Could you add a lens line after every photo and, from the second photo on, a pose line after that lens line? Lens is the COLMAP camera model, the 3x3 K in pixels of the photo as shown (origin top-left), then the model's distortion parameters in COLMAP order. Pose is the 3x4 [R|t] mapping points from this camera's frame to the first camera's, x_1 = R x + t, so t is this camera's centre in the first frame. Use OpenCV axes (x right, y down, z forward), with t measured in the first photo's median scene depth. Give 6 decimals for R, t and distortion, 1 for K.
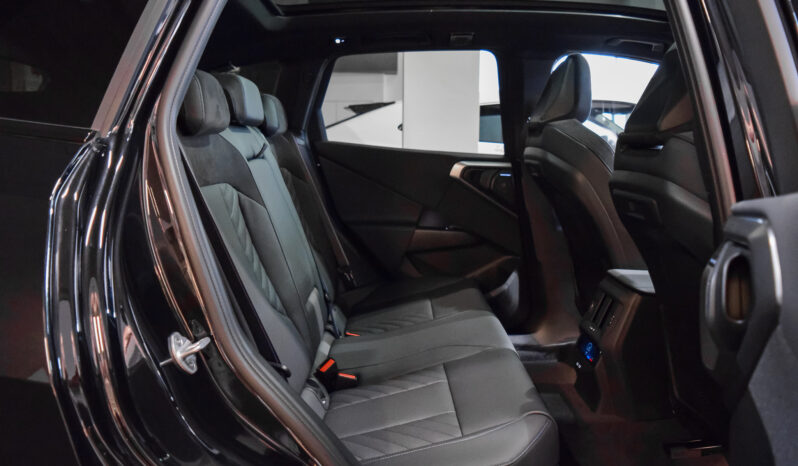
lens RADIAL K [[609.2, 0, 399.0], [0, 609.2, 233.0], [0, 0, 1]] dist [-0.076090, -0.000063]
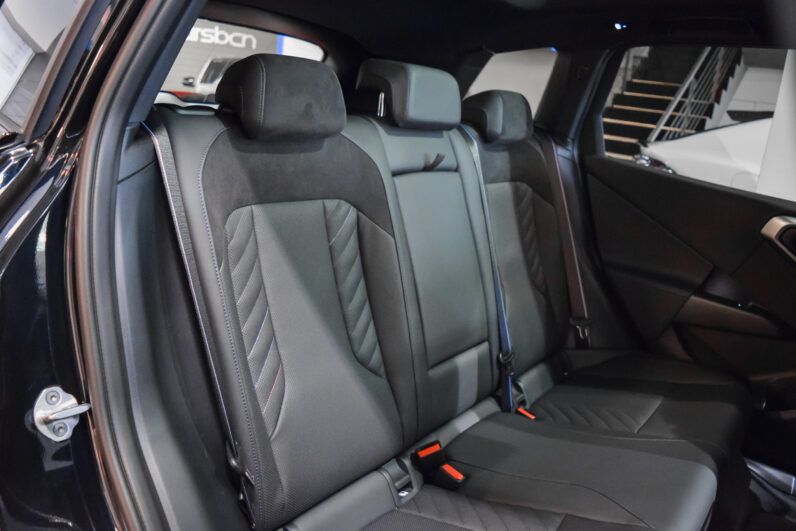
lens RADIAL K [[622.6, 0, 398.0], [0, 622.6, 265.5], [0, 0, 1]] dist [-0.073190, -0.004317]
pose [[0.794659, 0.235984, -0.559311, 0.166565], [-0.195387, 0.971748, 0.132396, -0.076921], [0.574753, 0.004072, 0.818317, 0.228830]]
